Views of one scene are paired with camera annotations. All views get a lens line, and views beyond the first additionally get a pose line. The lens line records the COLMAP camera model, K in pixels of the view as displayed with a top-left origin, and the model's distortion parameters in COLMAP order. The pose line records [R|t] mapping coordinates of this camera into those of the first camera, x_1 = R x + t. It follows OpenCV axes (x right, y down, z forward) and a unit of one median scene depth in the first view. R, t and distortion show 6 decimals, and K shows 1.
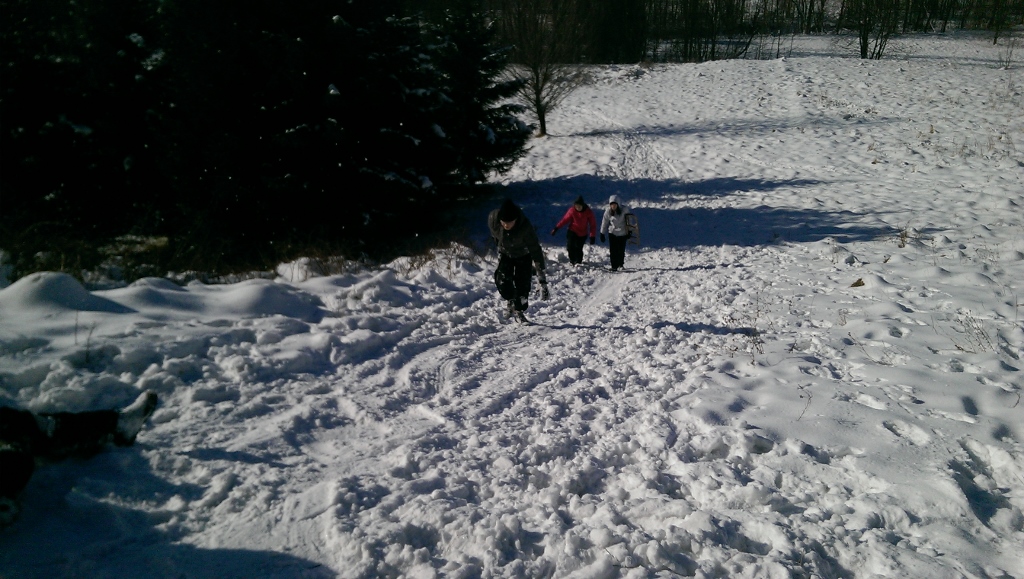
lens RADIAL K [[711.9, 0, 519.9], [0, 711.9, 309.1], [0, 0, 1]] dist [0.048366, -0.071811]
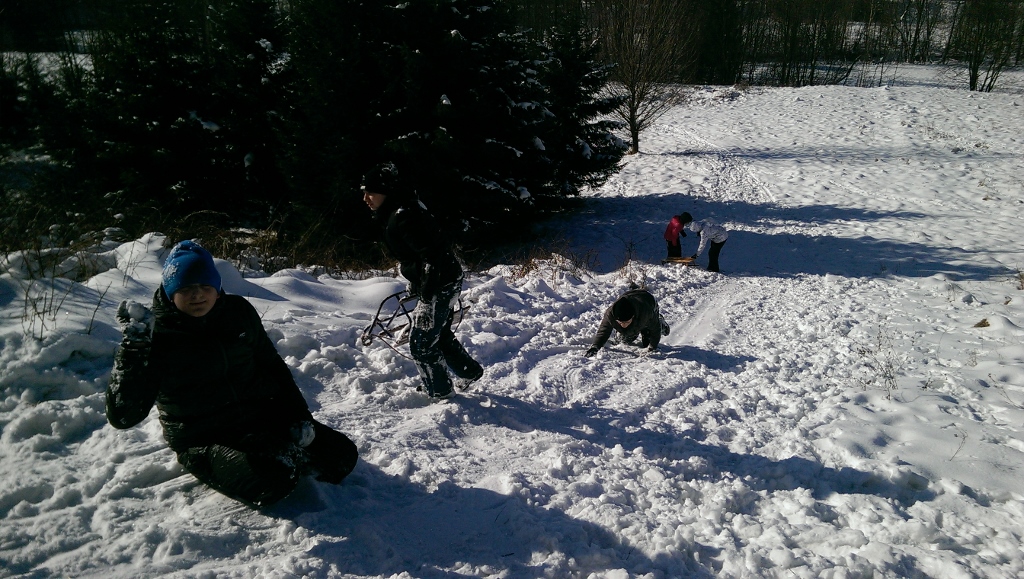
lens RADIAL K [[711.9, 0, 519.0], [0, 711.9, 294.1], [0, 0, 1]] dist [0.048366, -0.071811]
pose [[0.992318, 0.070751, -0.101484, -0.030738], [-0.074573, 0.996623, -0.034376, 0.002129], [0.098709, 0.041680, 0.994243, -0.009195]]
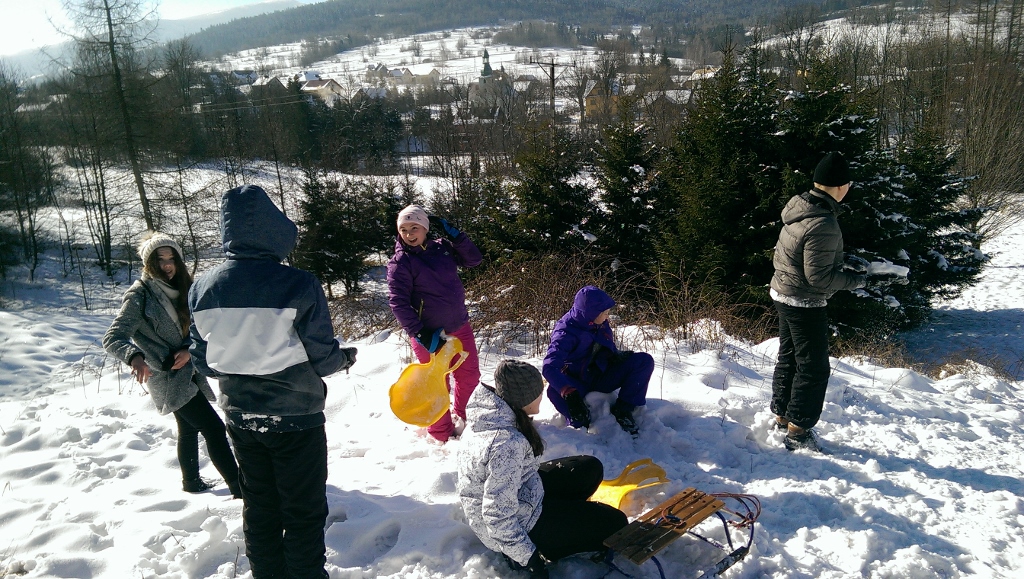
lens RADIAL K [[711.9, 0, 512.7], [0, 711.9, 296.6], [0, 0, 1]] dist [0.048366, -0.071811]
pose [[0.887301, 0.087032, -0.452905, -0.179319], [-0.165381, 0.976765, -0.136305, 0.055182], [0.430519, 0.195845, 0.881078, -0.178120]]
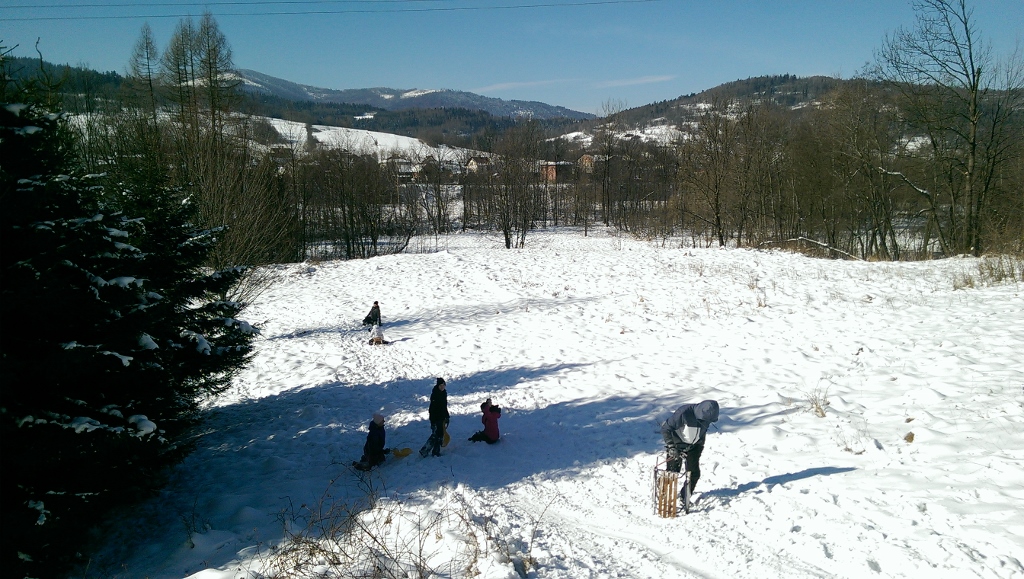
lens RADIAL K [[711.9, 0, 517.3], [0, 711.9, 283.5], [0, 0, 1]] dist [0.048366, -0.071811]
pose [[0.873983, -0.062005, 0.481985, -0.168483], [0.205730, 0.945771, -0.251381, -0.090070], [-0.440261, 0.318861, 0.839344, 0.388383]]
